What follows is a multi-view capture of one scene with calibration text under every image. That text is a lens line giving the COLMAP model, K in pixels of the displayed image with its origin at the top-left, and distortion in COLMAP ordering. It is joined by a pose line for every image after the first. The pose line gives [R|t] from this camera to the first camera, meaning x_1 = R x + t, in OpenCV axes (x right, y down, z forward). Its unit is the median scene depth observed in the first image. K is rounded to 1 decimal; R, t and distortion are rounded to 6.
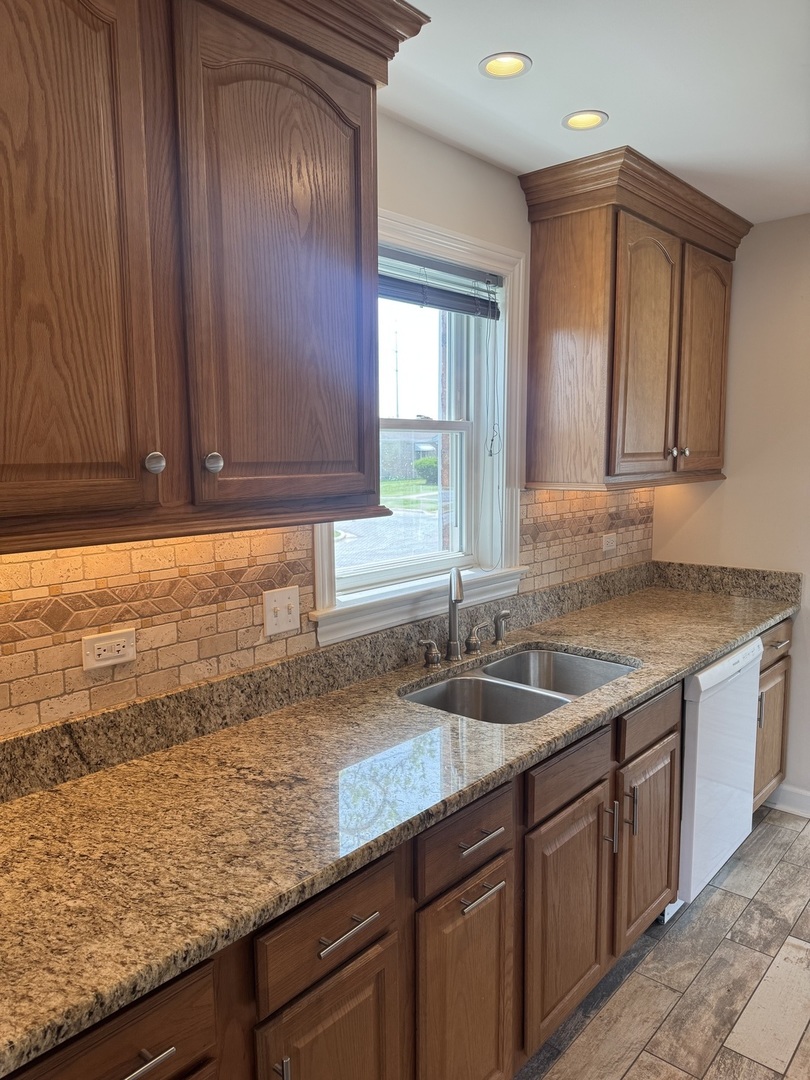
lens RADIAL K [[765.1, 0, 405.0], [0, 765.1, 540.0], [0, 0, 1]] dist [0.087957, -0.102895]
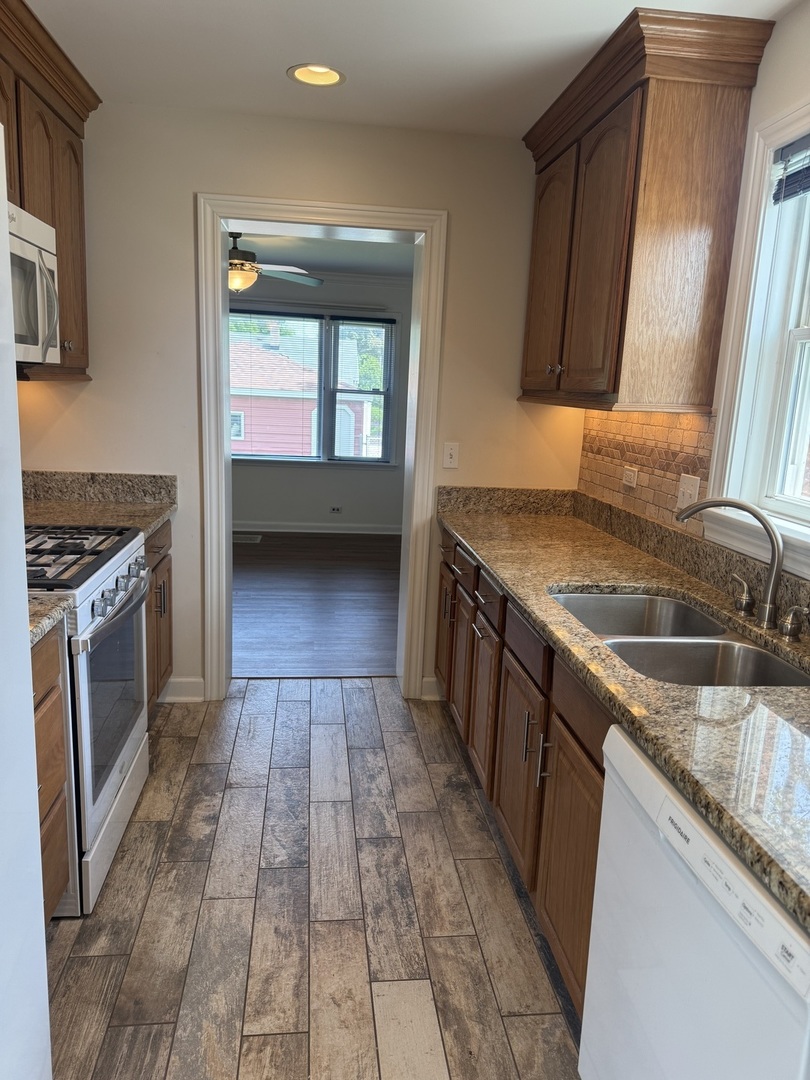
lens RADIAL K [[765.1, 0, 405.0], [0, 765.1, 540.0], [0, 0, 1]] dist [0.087957, -0.102895]
pose [[-0.671478, 0.124486, -0.730494, 1.086943], [-0.128521, 0.951285, 0.280249, -0.130911], [0.729795, 0.282065, -0.622767, 1.458615]]
